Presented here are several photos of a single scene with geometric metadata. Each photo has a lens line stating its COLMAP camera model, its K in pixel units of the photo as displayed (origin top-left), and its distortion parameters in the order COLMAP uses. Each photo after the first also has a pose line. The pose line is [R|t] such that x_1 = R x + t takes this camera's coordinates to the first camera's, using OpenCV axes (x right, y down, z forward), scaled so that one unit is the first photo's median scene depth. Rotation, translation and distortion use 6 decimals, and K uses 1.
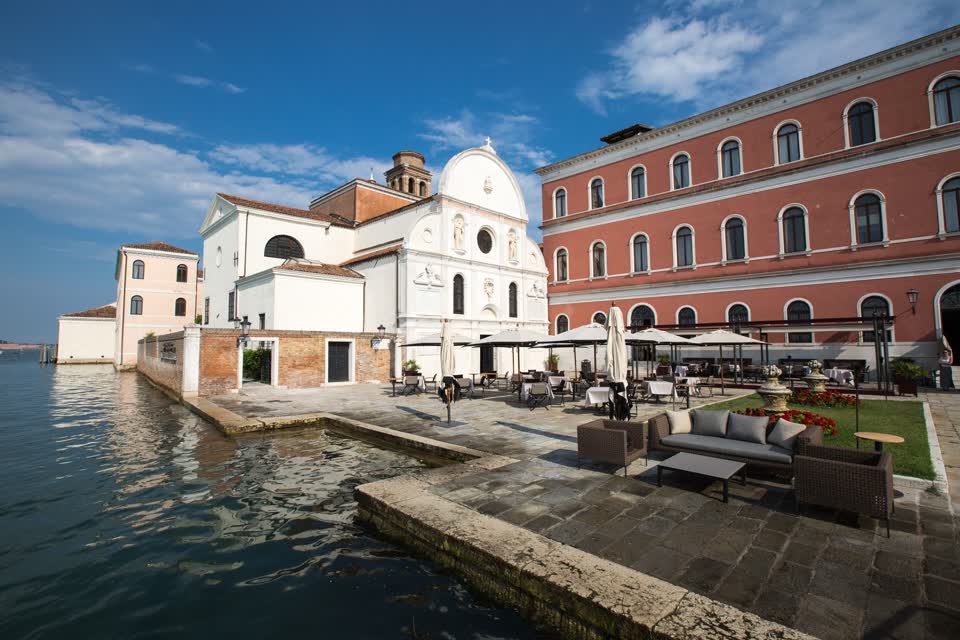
lens RADIAL K [[458.5, 0, 480.0], [0, 458.5, 320.0], [0, 0, 1]] dist [-0.001457, -0.000113]
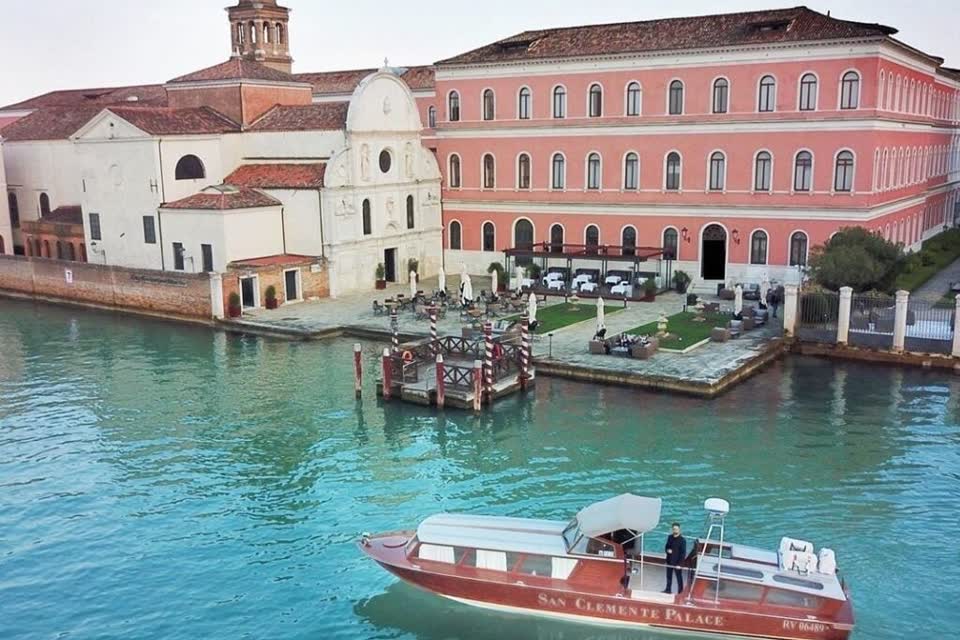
lens RADIAL K [[967.2, 0, 480.0], [0, 967.2, 320.0], [0, 0, 1]] dist [0.001106, -0.000034]
pose [[0.979351, -0.037288, 0.198700, -0.226899], [-0.008334, 0.974562, 0.223965, -0.305692], [-0.201997, -0.220996, 0.954127, -1.248590]]
